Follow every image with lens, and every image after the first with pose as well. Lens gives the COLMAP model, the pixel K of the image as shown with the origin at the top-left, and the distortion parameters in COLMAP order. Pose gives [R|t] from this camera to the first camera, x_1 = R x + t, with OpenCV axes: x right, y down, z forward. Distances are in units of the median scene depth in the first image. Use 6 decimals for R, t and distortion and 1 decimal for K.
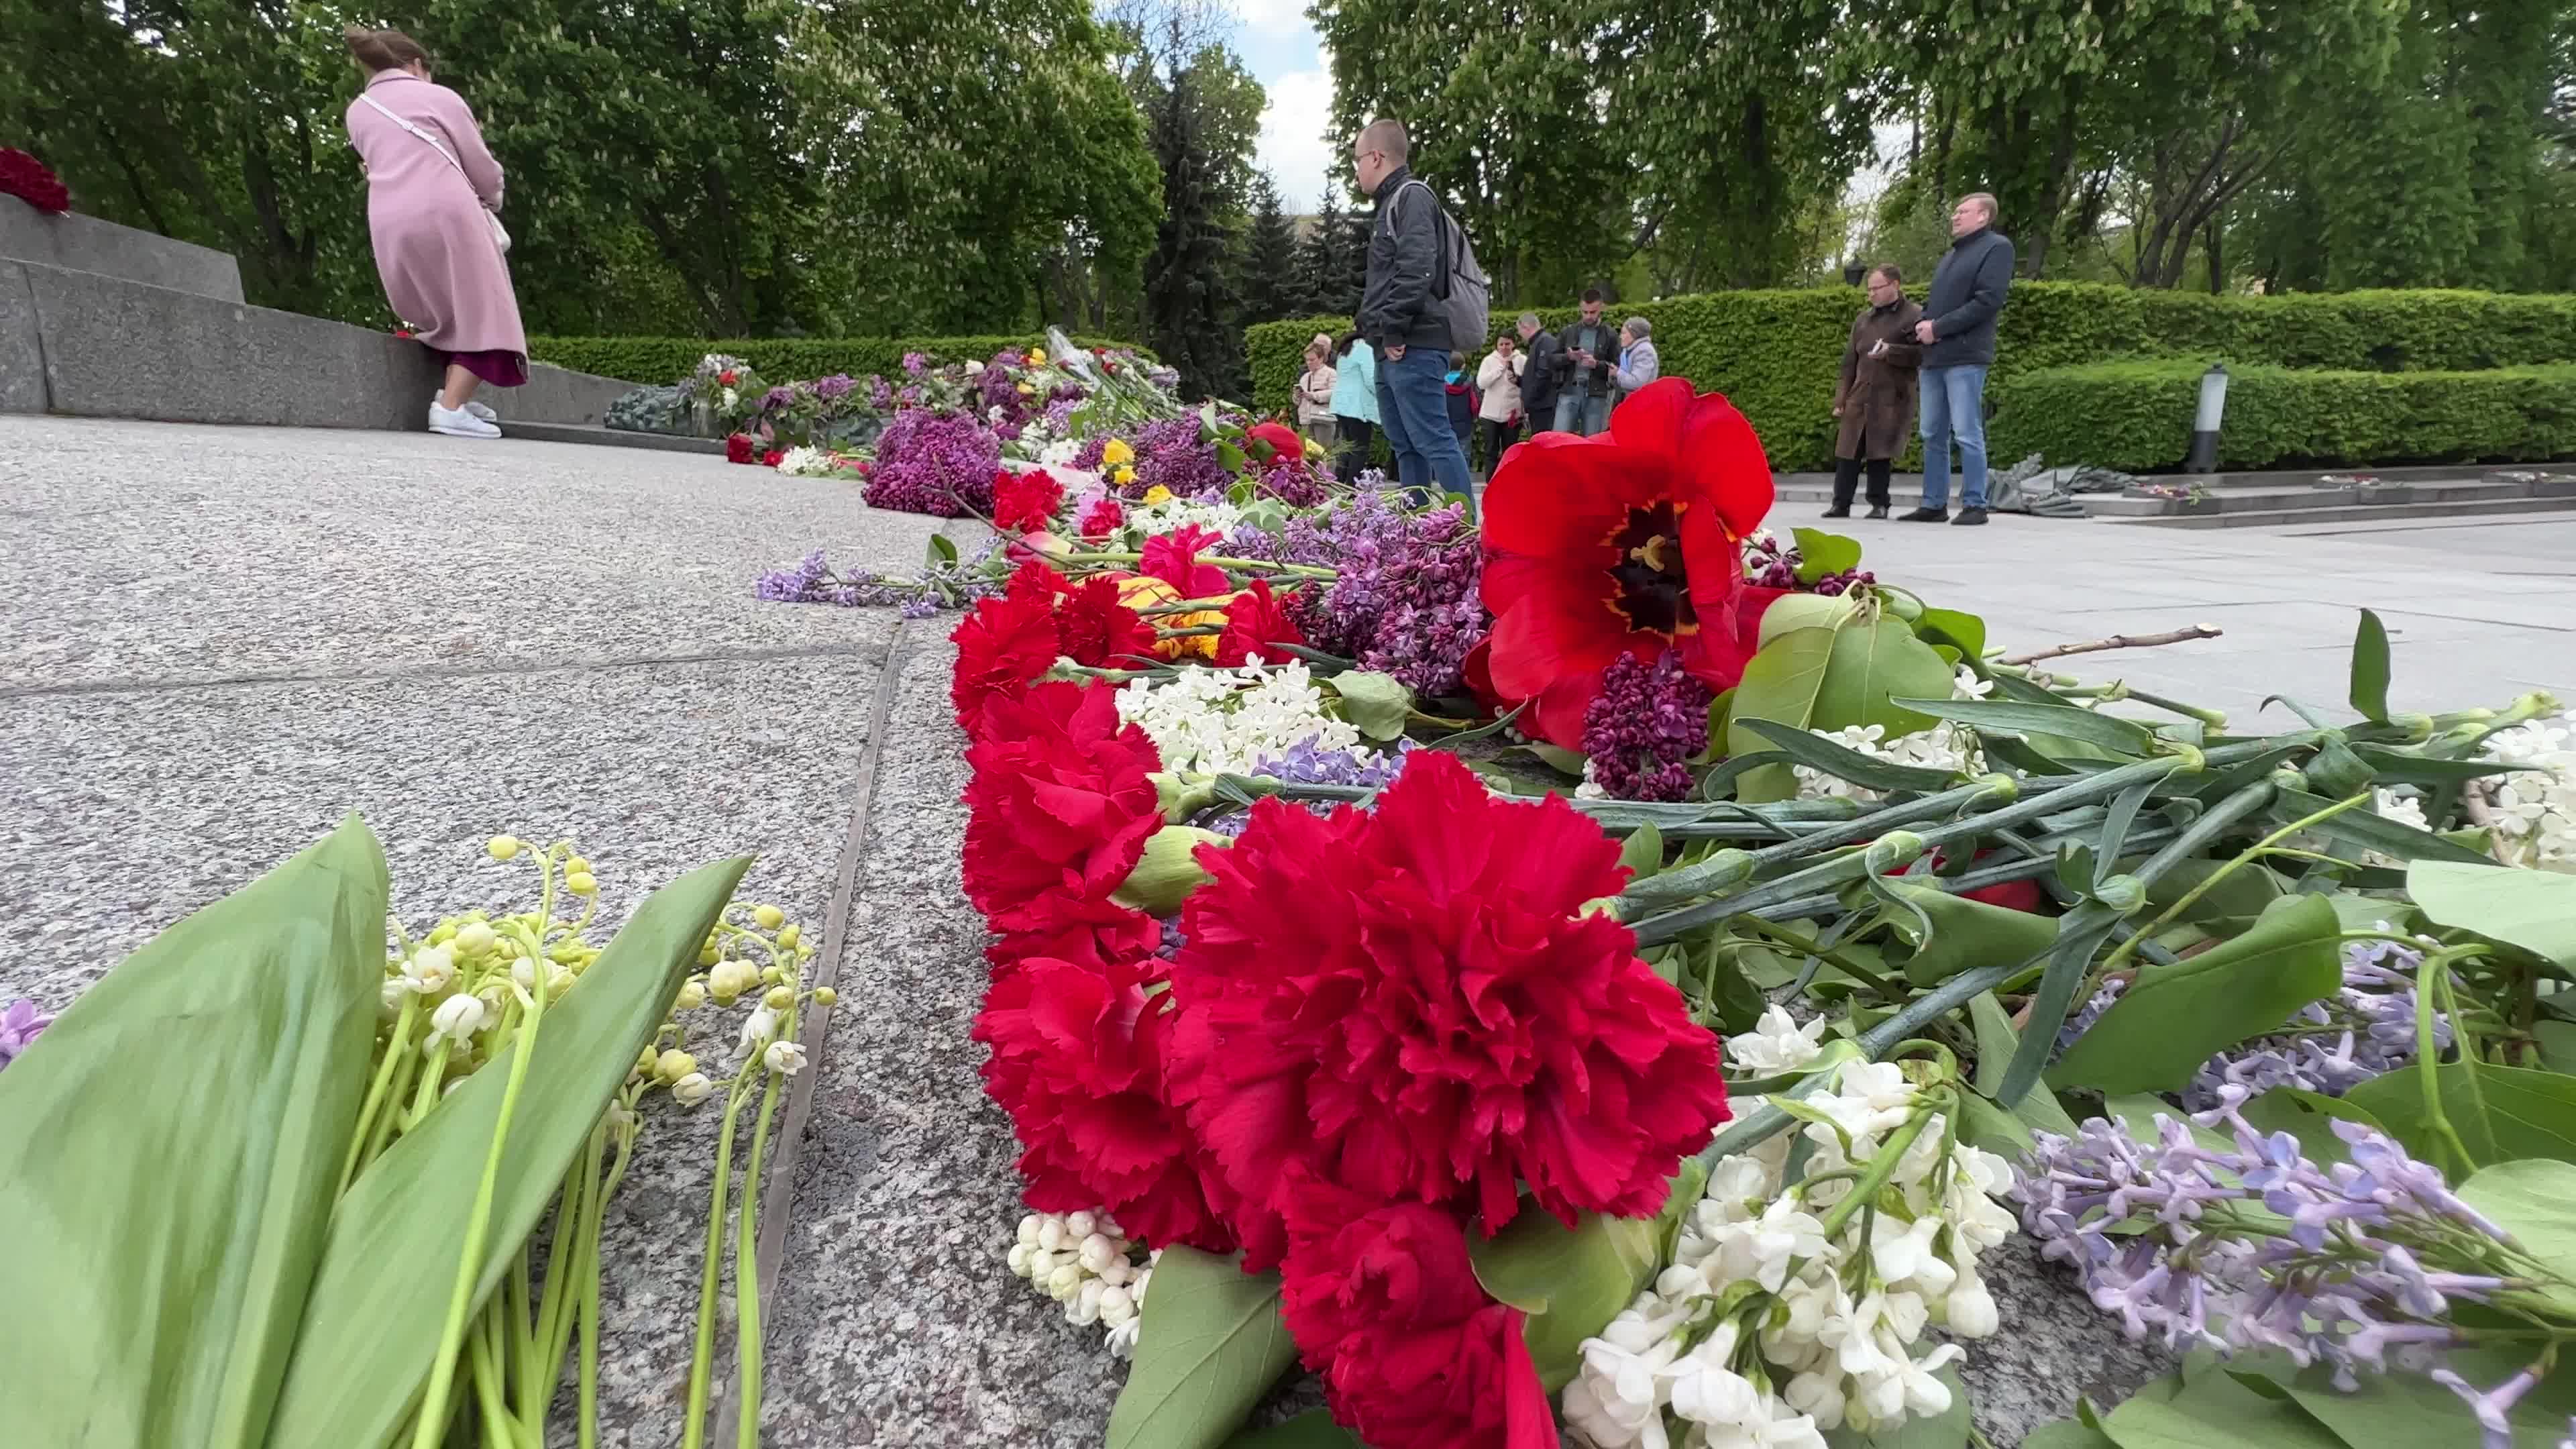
lens RADIAL K [[1129.1, 0, 1285.0], [0, 1129.1, 727.5], [0, 0, 1]] dist [-0.007604, 0.001244]
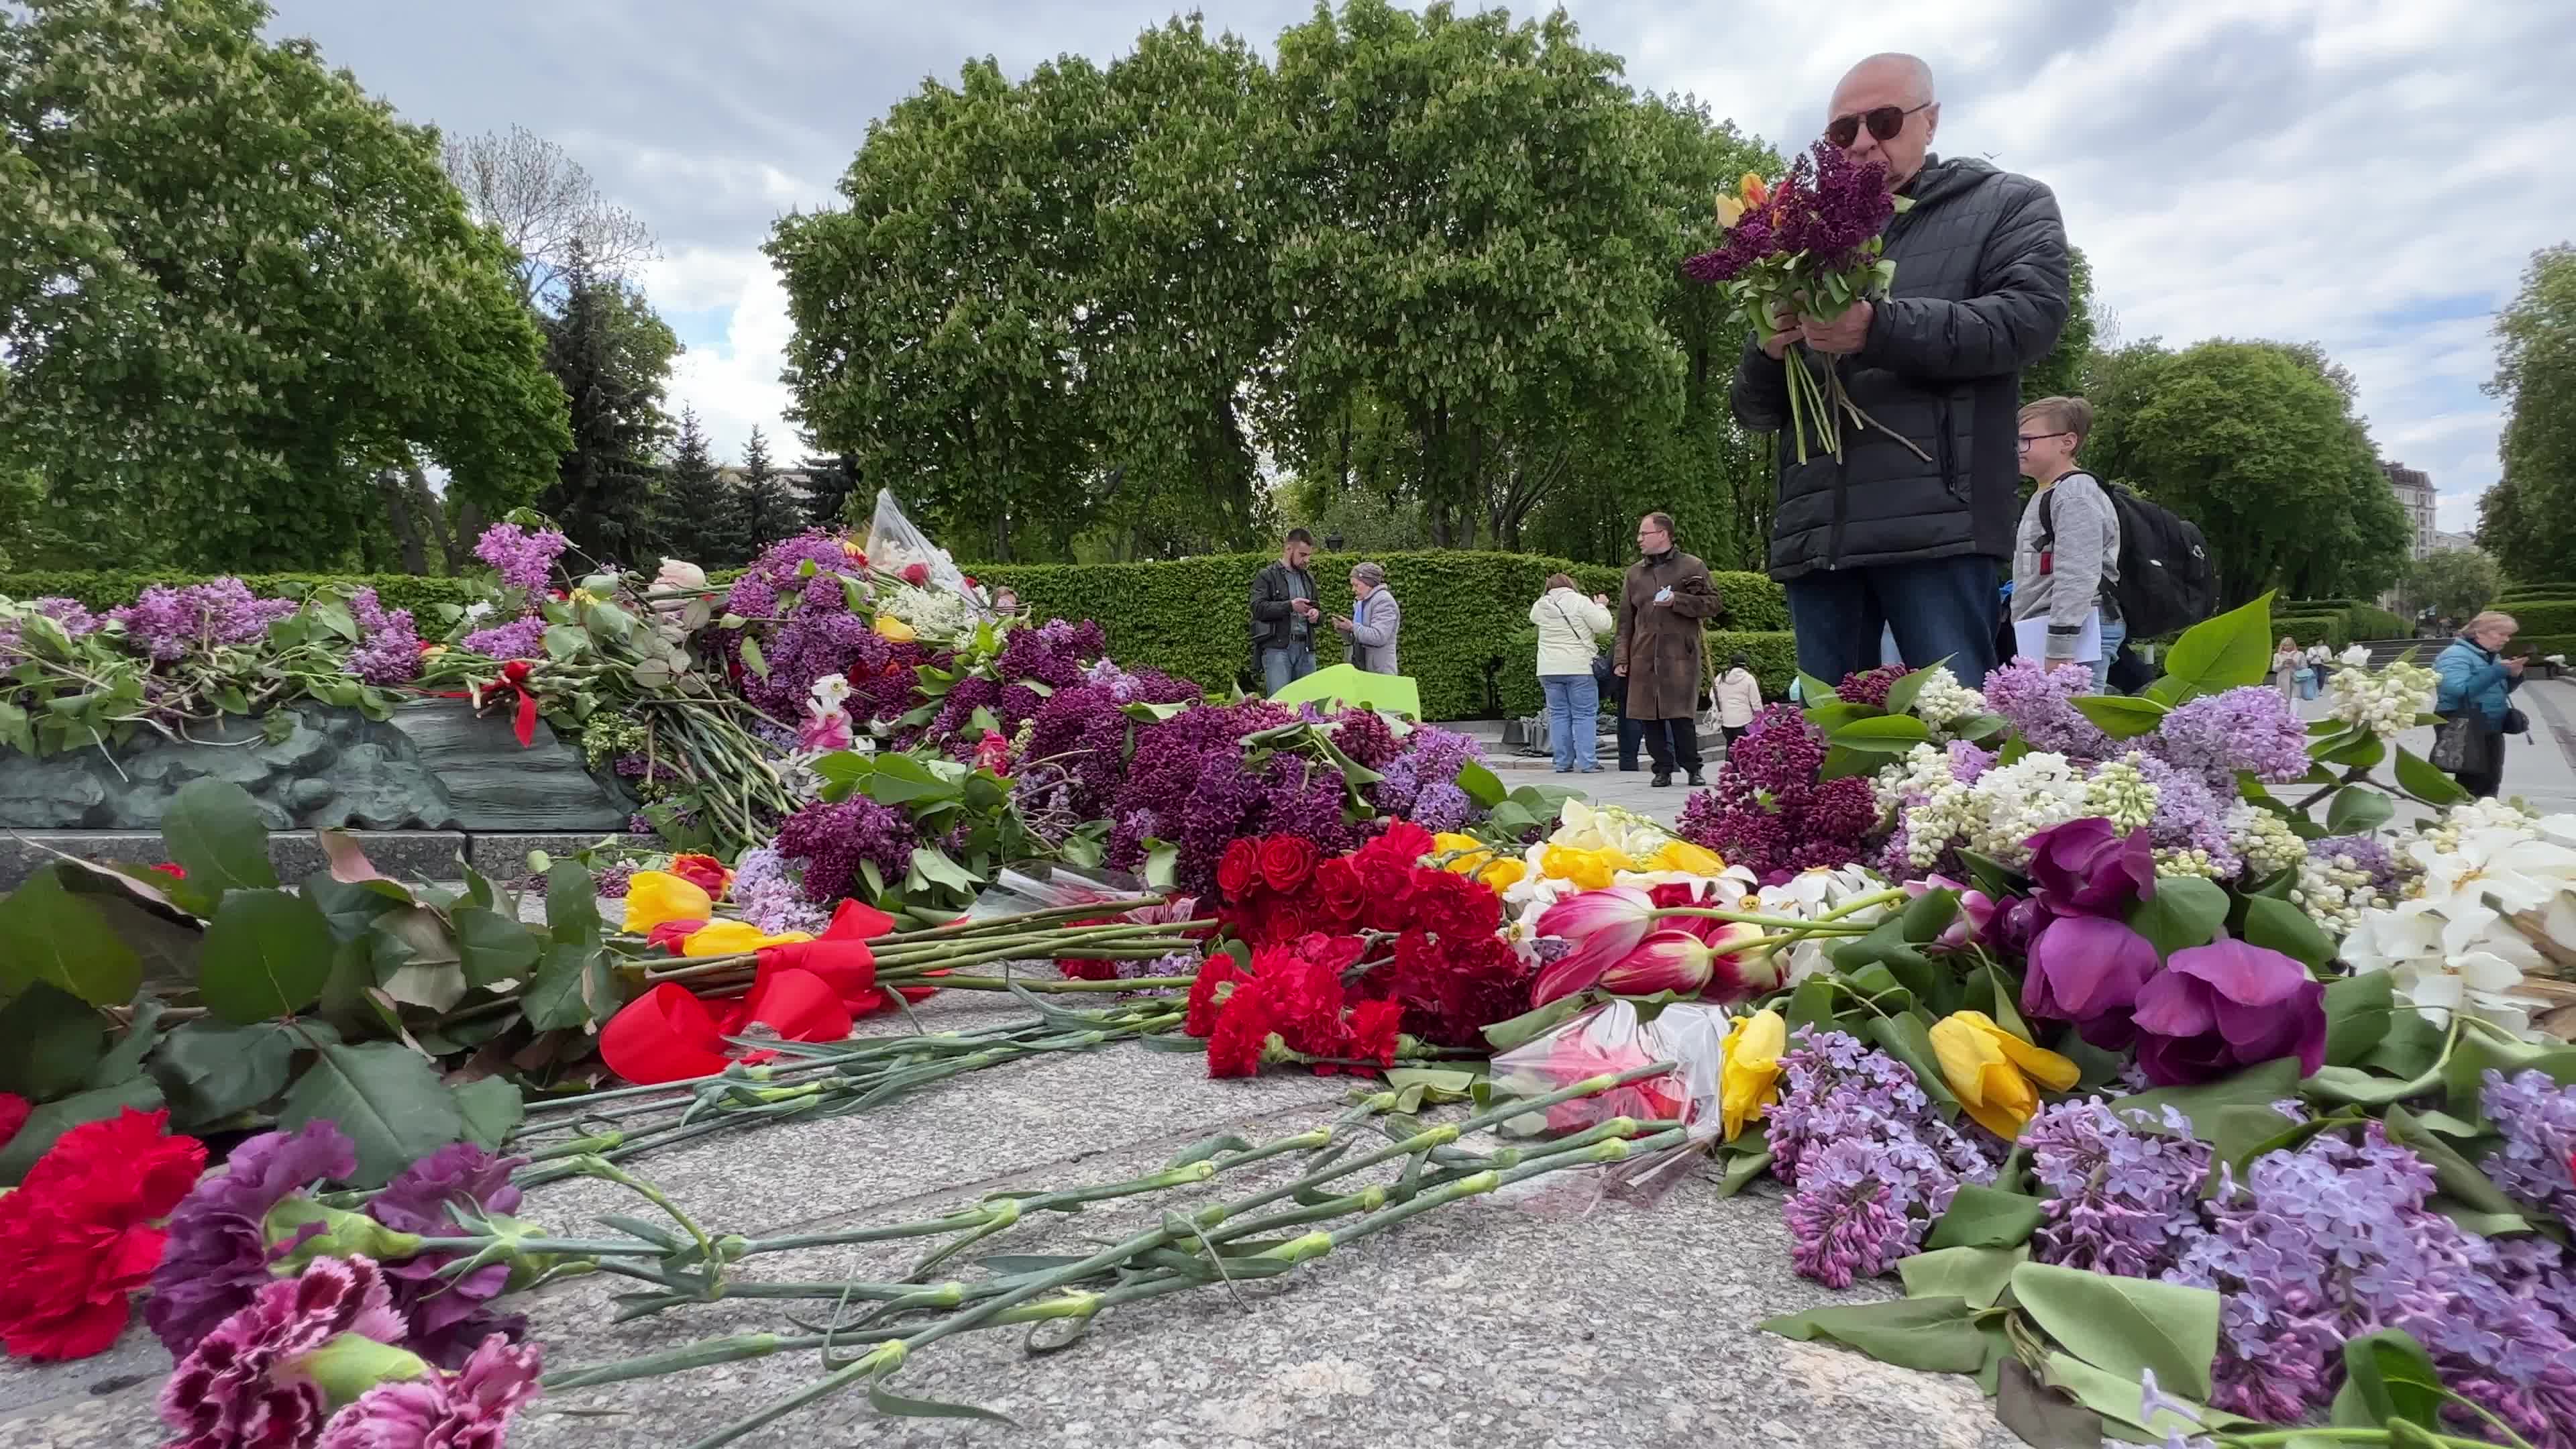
lens RADIAL K [[1129.1, 0, 1288.4], [0, 1129.1, 723.8], [0, 0, 1]] dist [-0.007604, 0.001244]
pose [[0.879054, -0.031199, 0.475701, -0.050410], [0.135598, 0.973003, -0.186758, -0.031651], [-0.457032, 0.228674, 0.859552, 0.108570]]
